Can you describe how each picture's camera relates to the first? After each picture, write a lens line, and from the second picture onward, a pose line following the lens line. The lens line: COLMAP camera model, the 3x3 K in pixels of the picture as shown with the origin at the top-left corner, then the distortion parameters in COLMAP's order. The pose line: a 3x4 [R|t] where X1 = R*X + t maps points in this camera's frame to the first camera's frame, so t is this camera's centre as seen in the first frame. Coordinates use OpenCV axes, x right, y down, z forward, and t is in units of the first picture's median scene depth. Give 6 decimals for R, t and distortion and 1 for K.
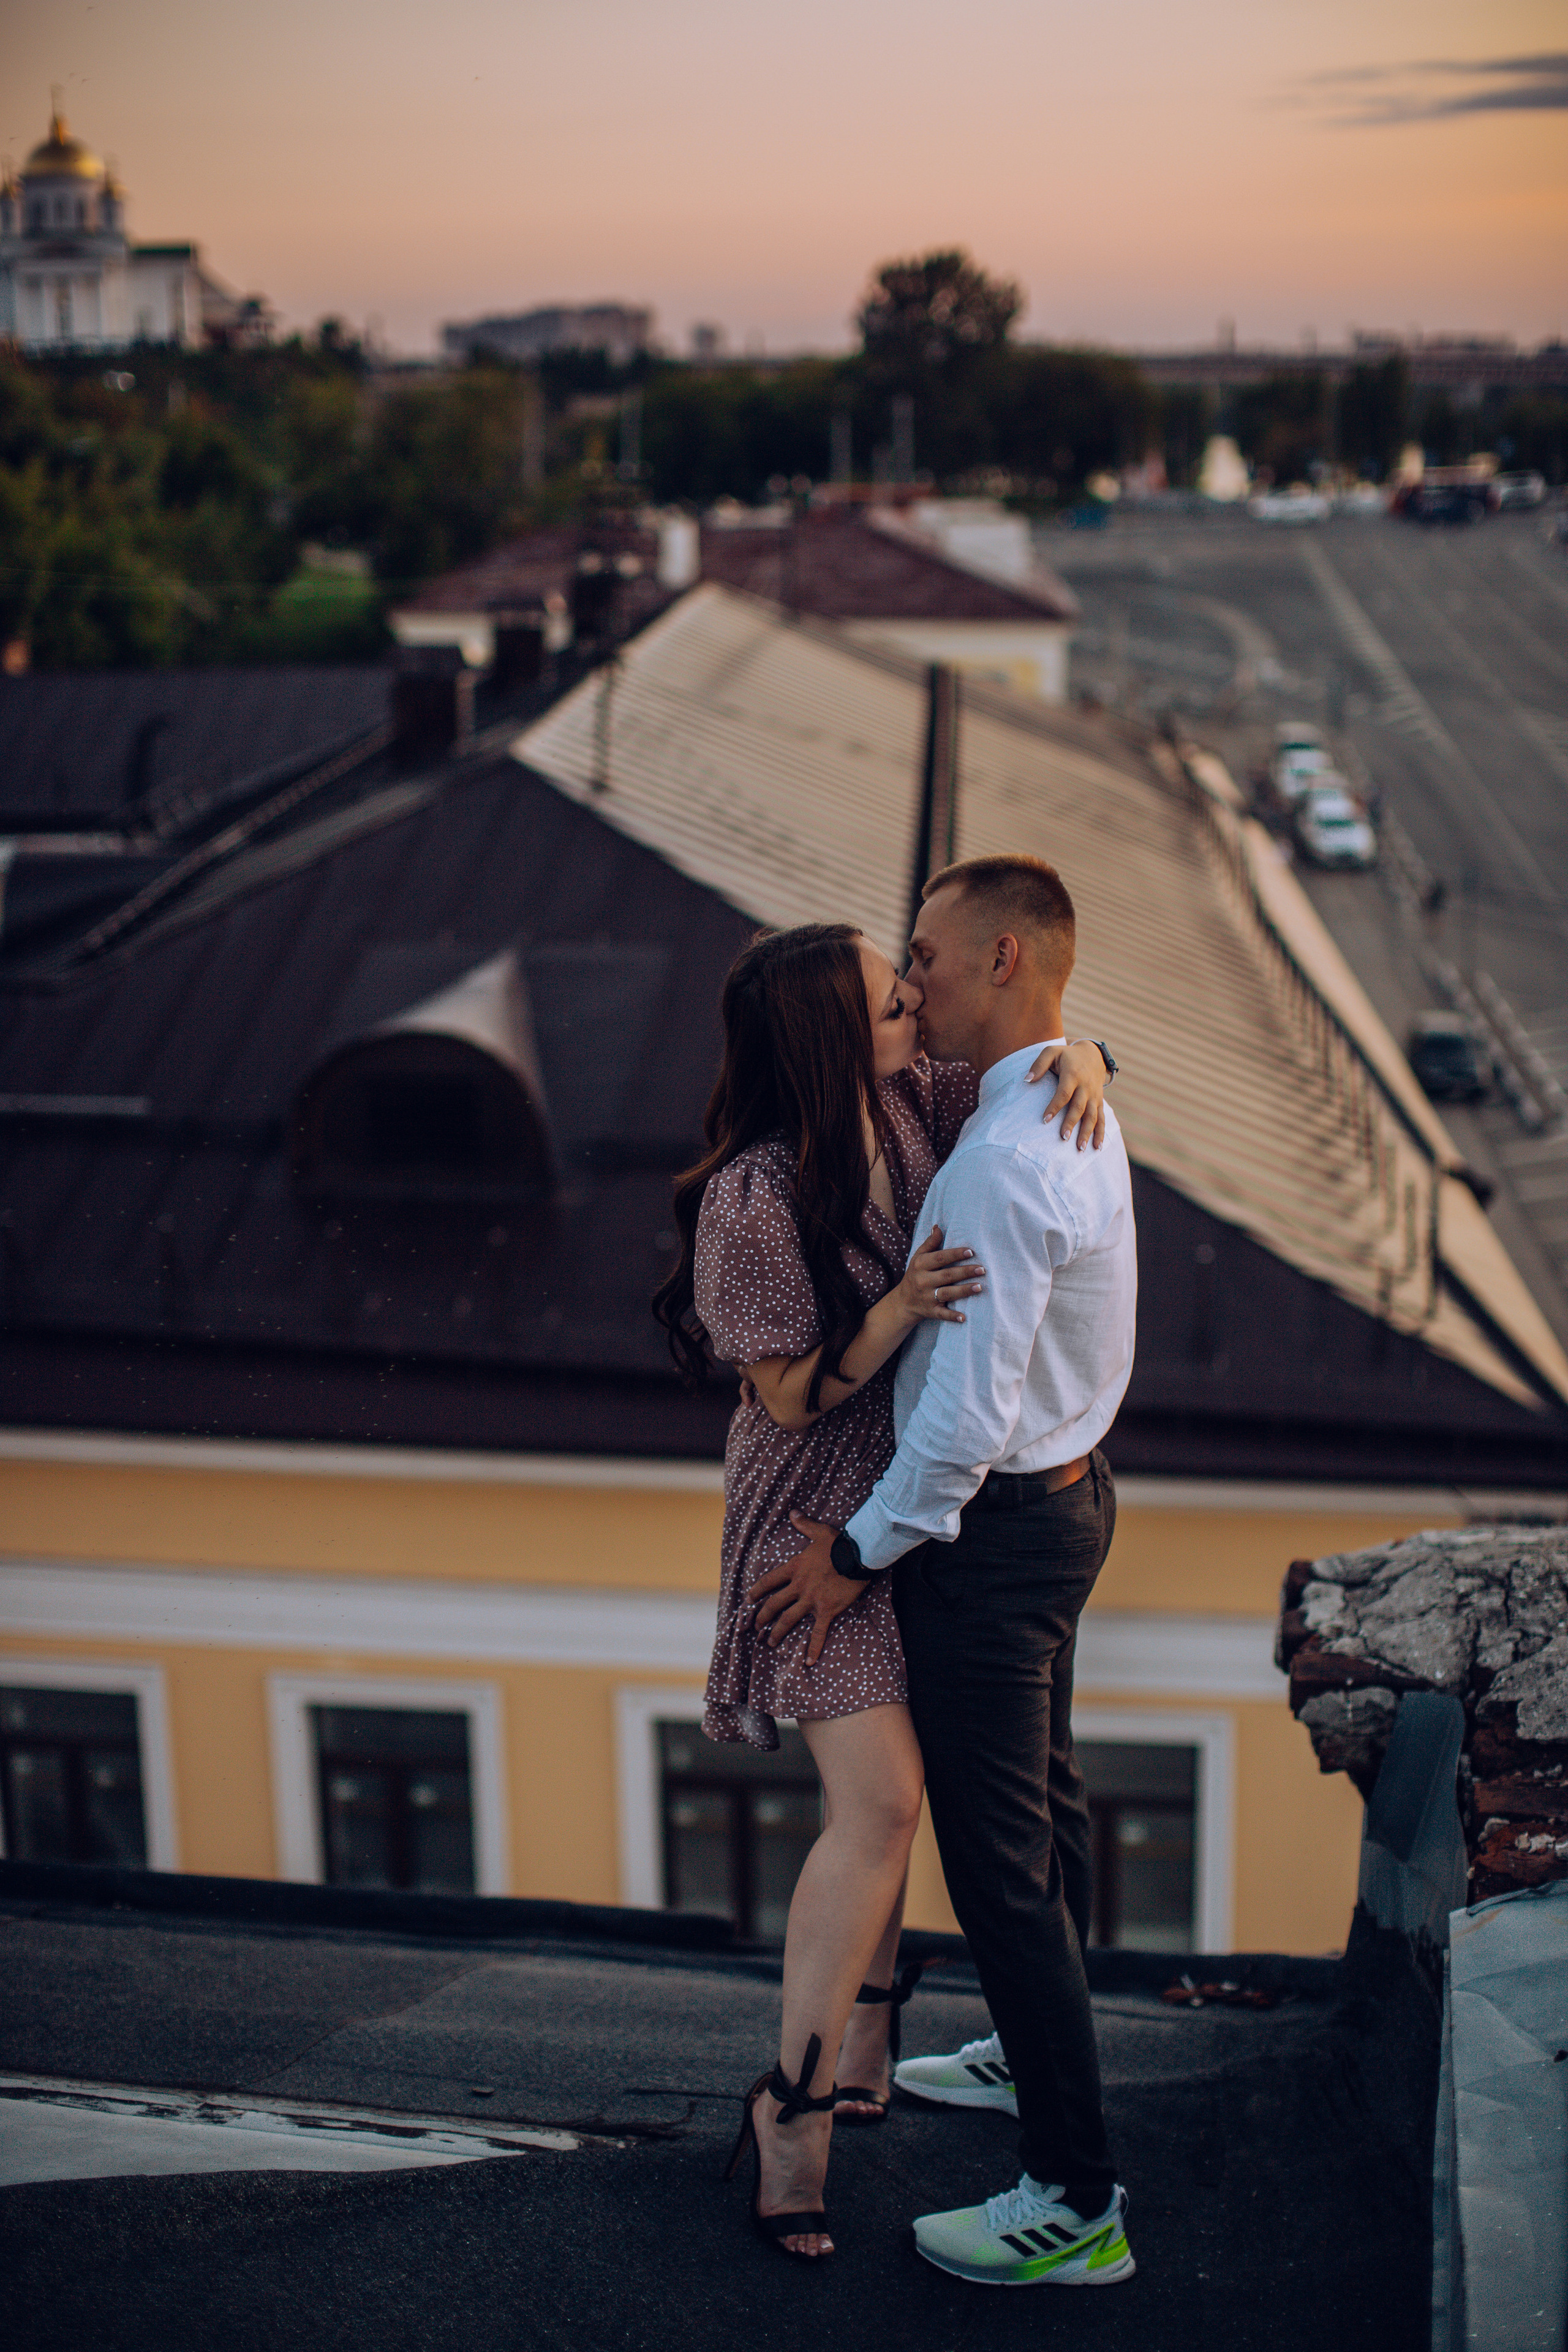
lens RADIAL K [[3334.4, 0, 784.0], [0, 3334.4, 1176.0], [0, 0, 1]] dist [-0.180111, 0.461075]
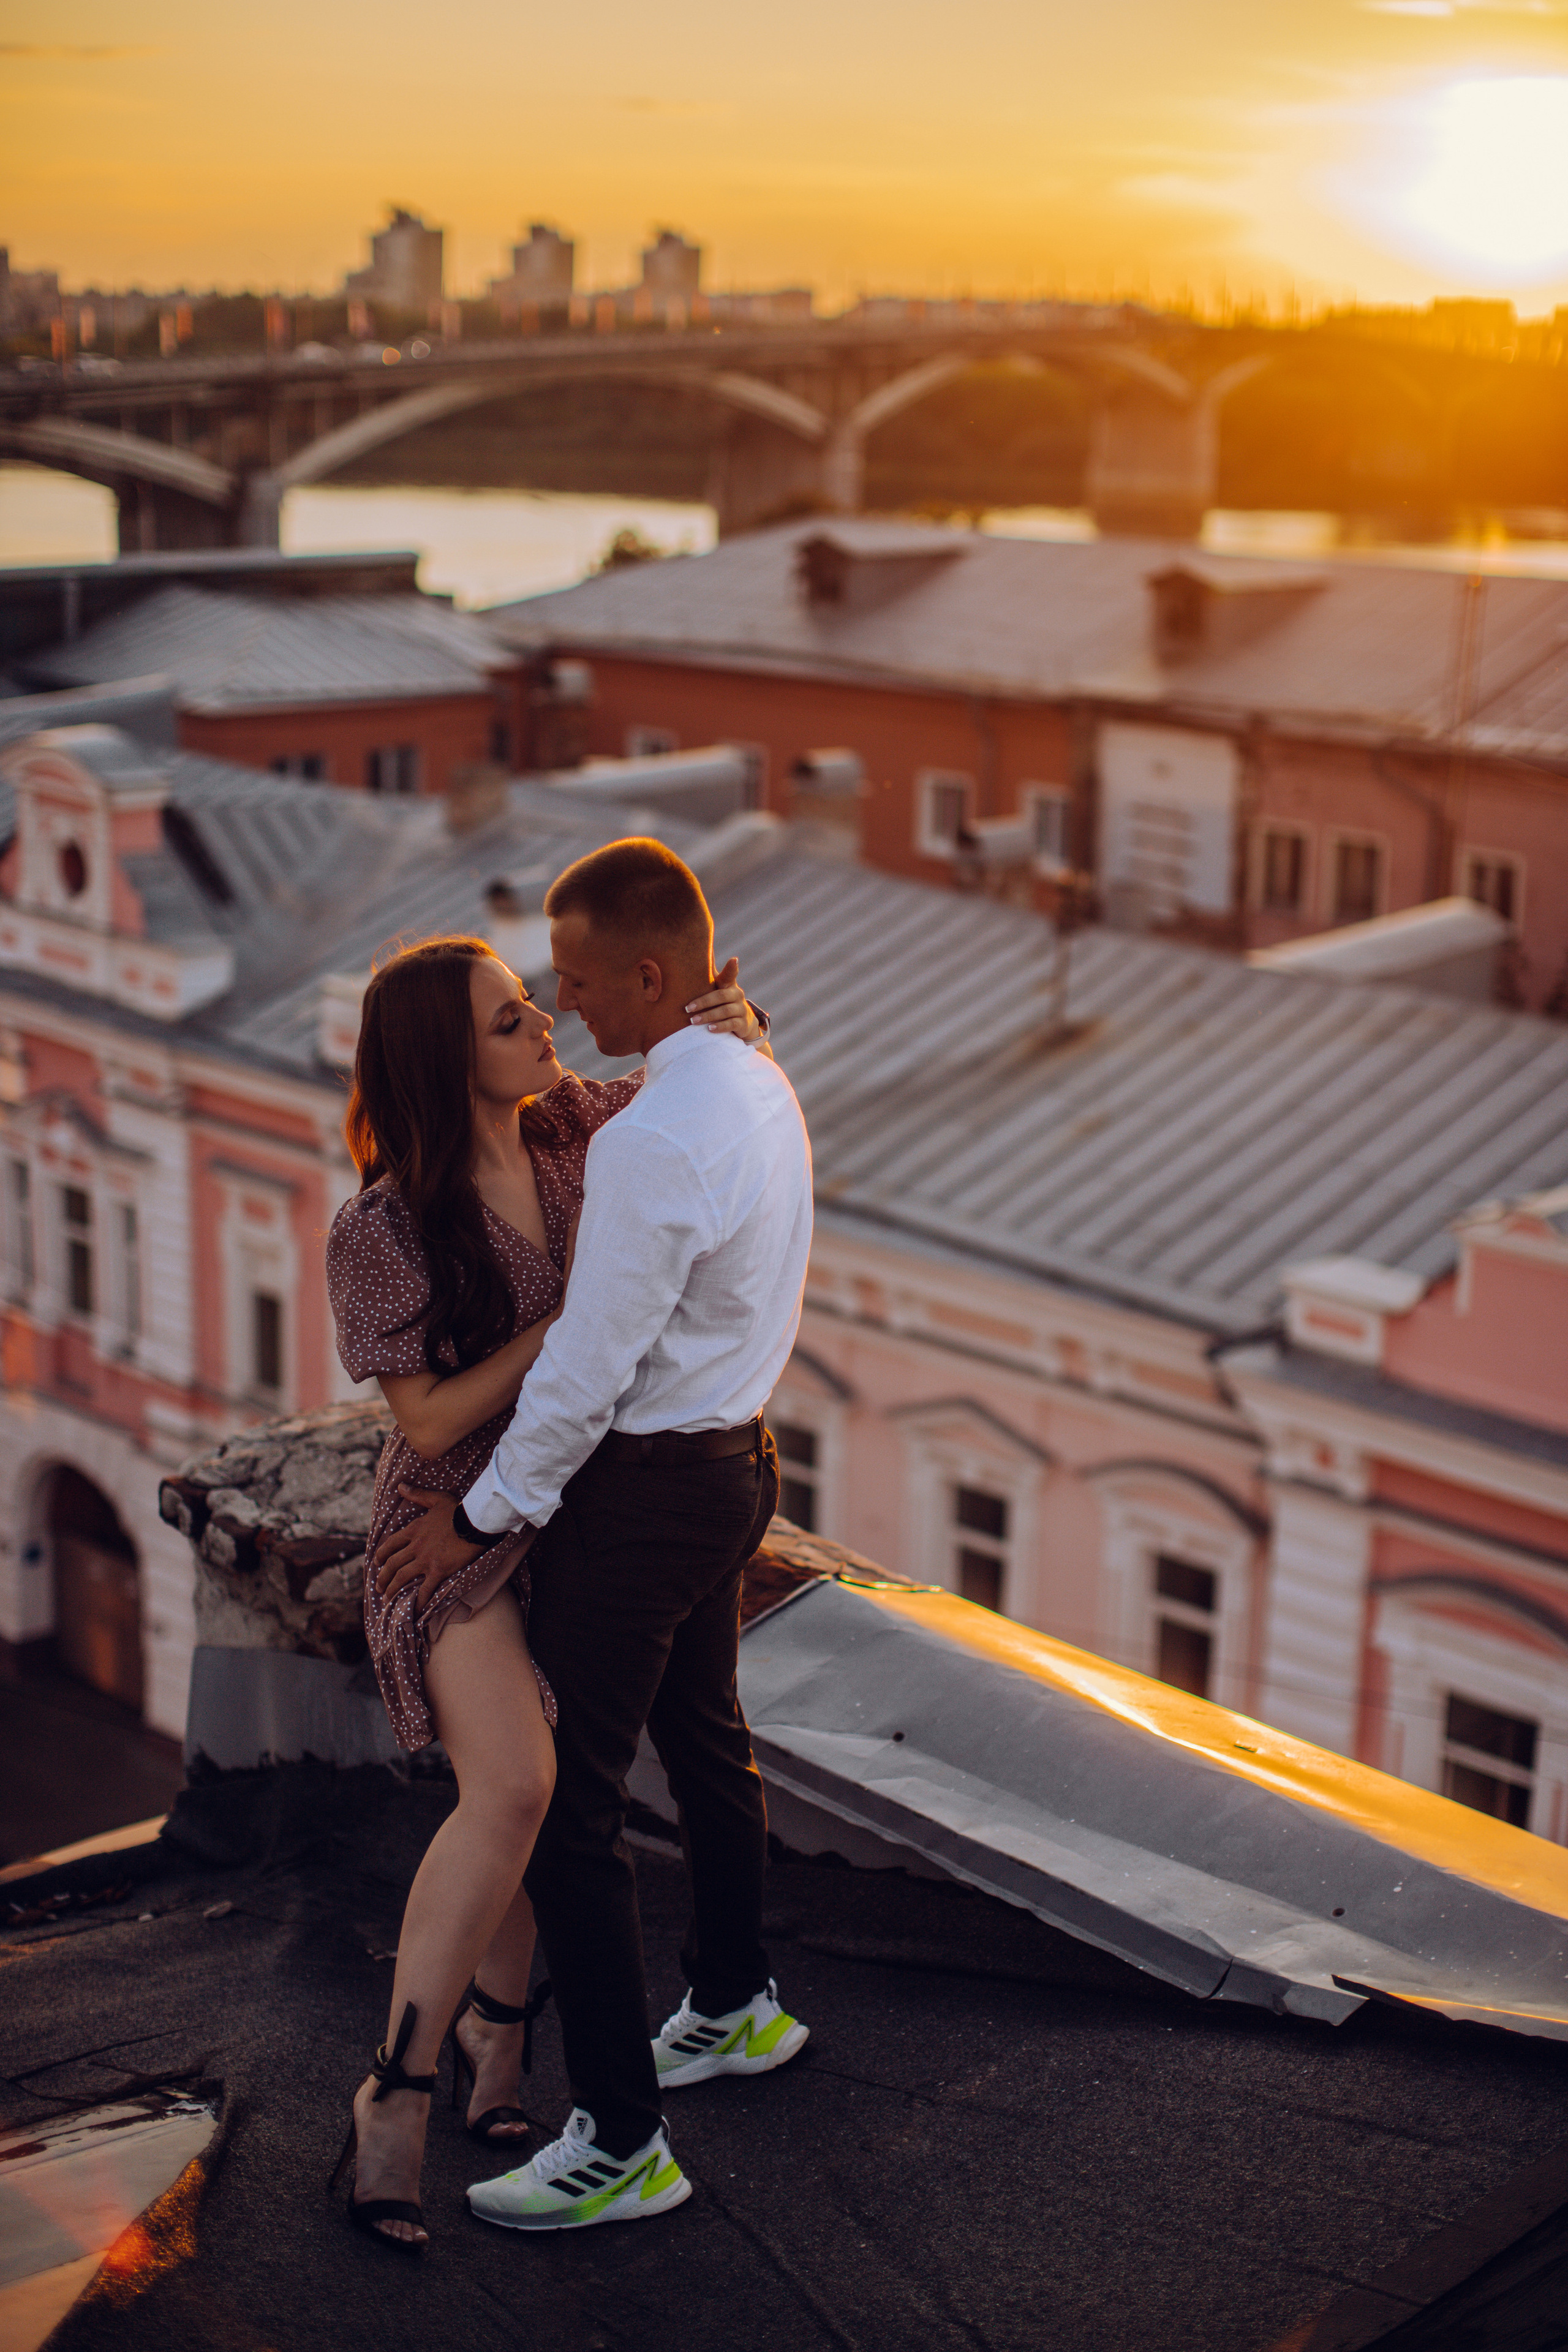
lens RADIAL K [[3396.4, 0, 784.0], [0, 3396.4, 1176.0], [0, 0, 1]] dist [-0.156022, 0.245505]
pose [[0.648262, -0.149010, 0.746694, -0.575644], [0.135834, 0.987565, 0.079150, -0.048395], [-0.749203, 0.050116, 0.660441, 0.101134]]
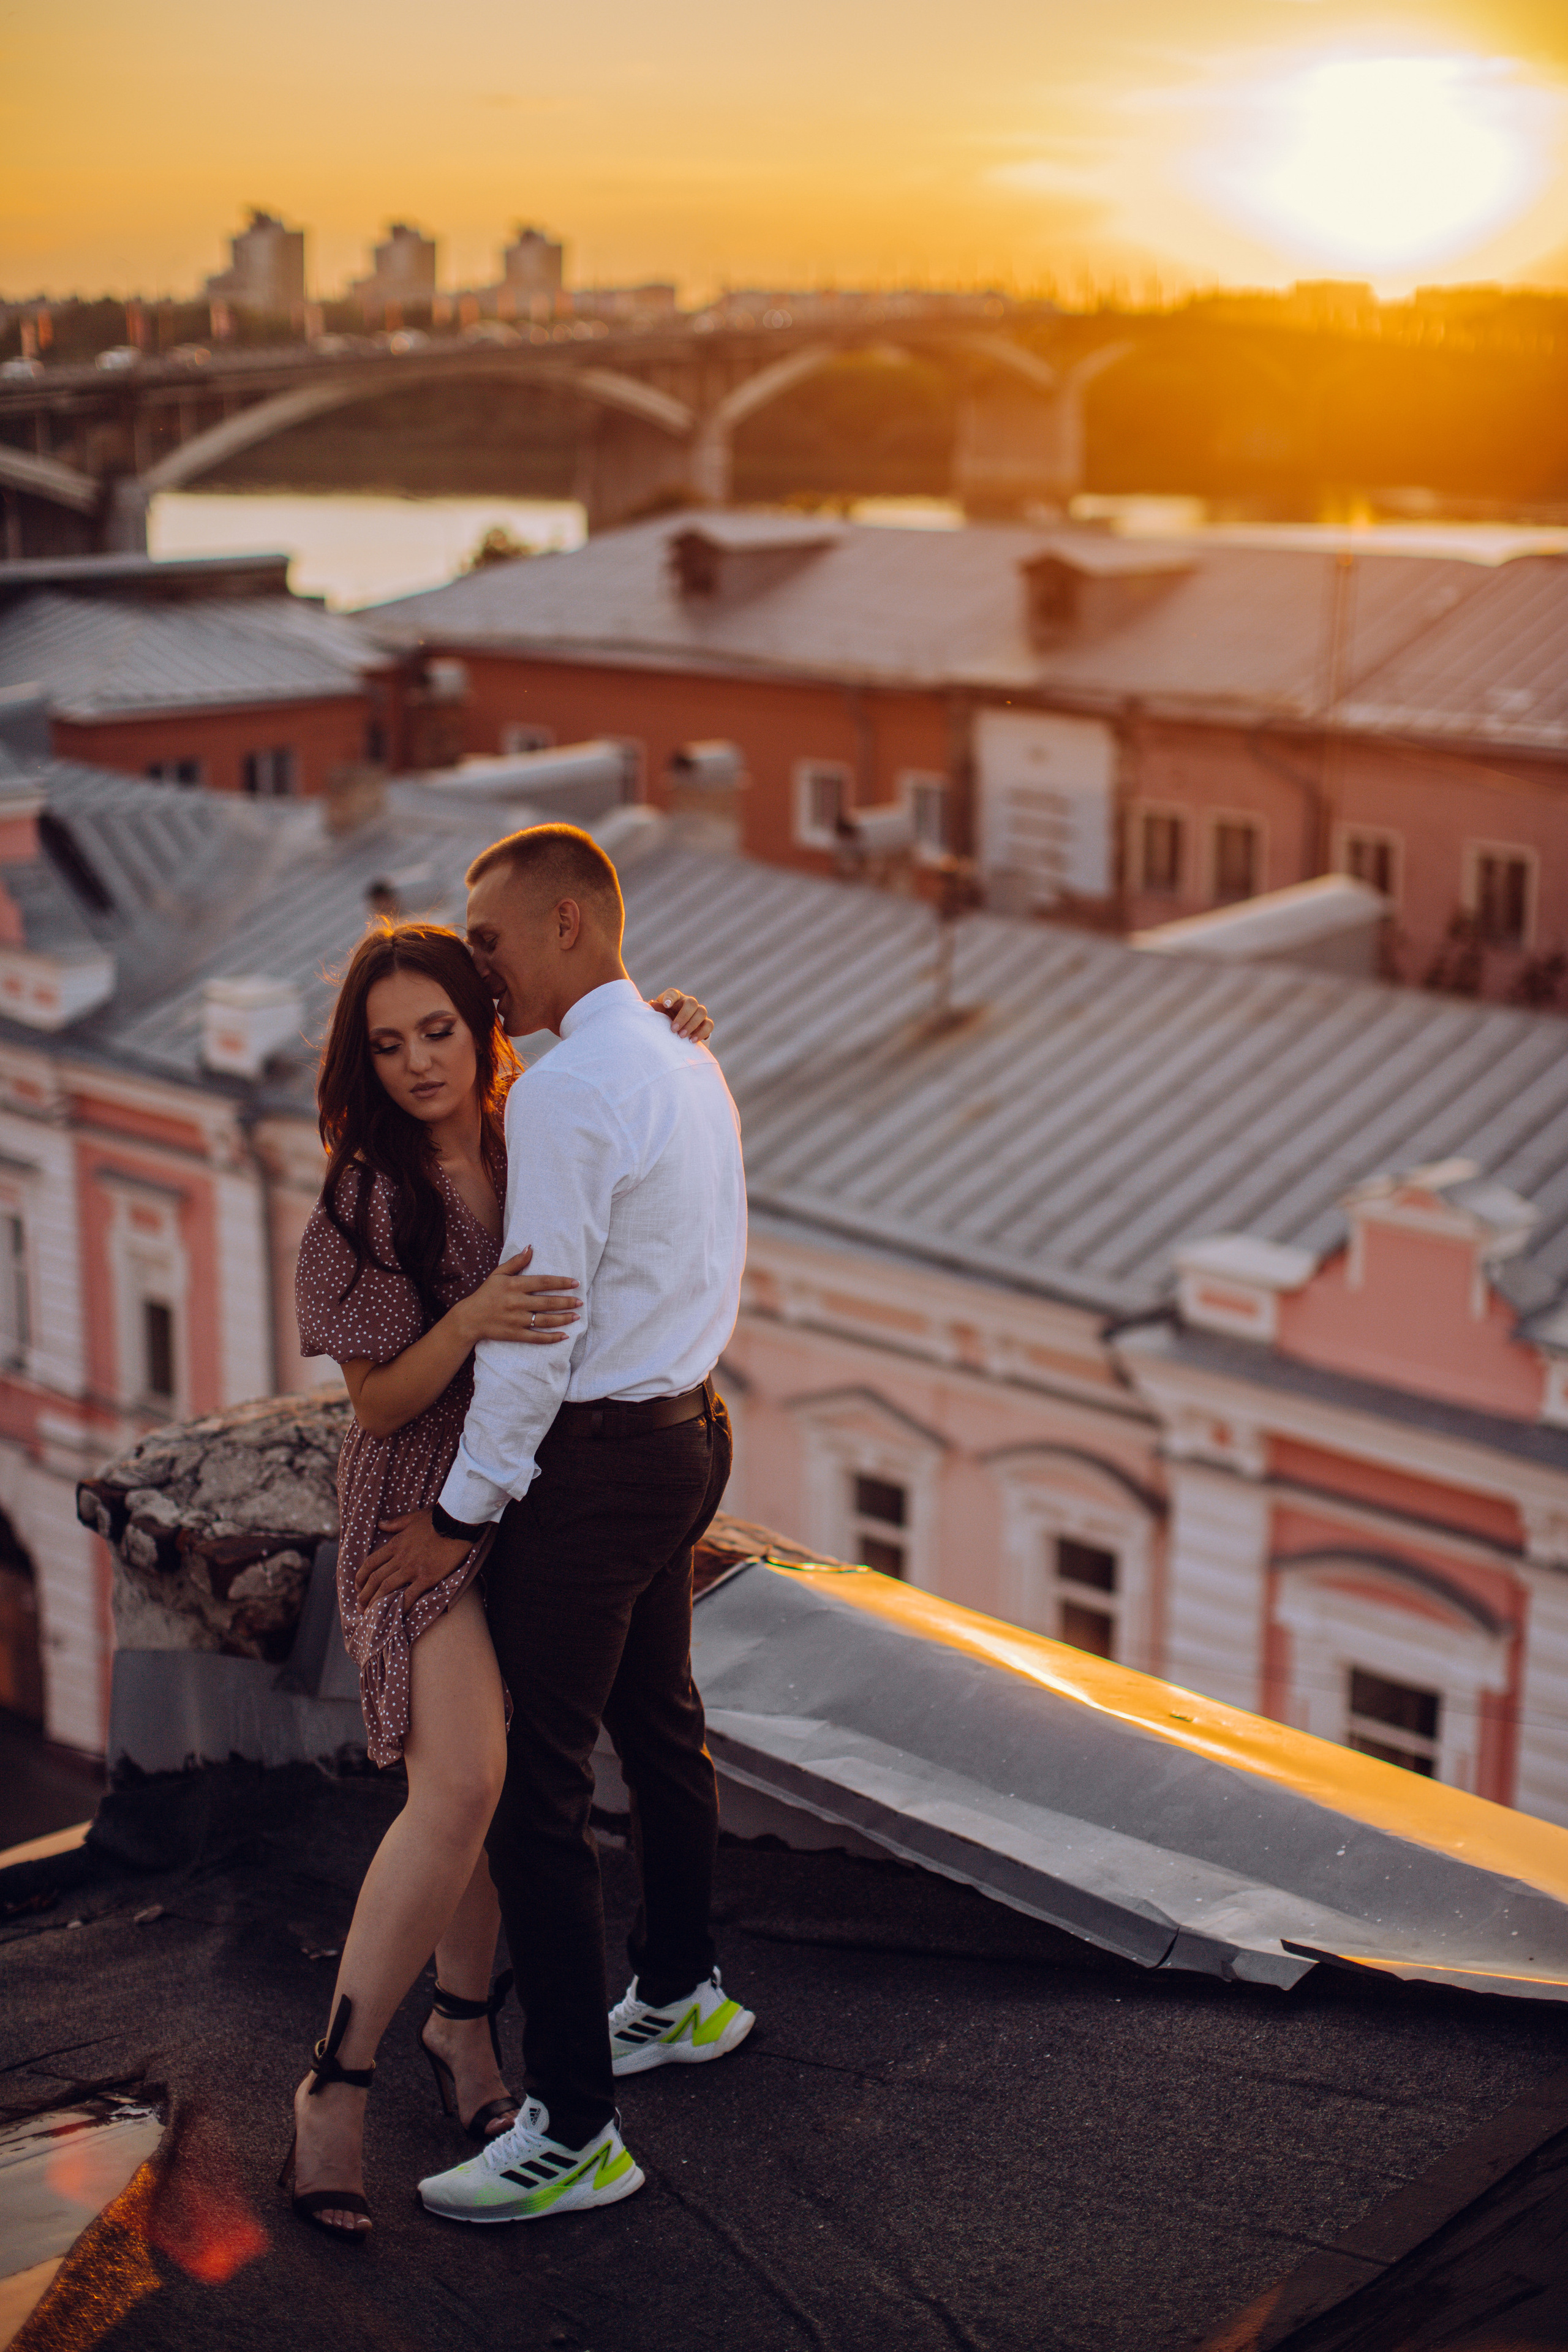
lens RADIAL K [[3396.4, 0, 784.0], [0, 3396.4, 1176.0], [0, 0, 1]] dist [-0.156022, 0.245505]
pose [[0.618448, -0.166921, 0.767893, -0.579372], [0.158855, 0.983561, 0.085863, -0.045437], [-0.769602, 0.068882, 0.634798, 0.112429]]
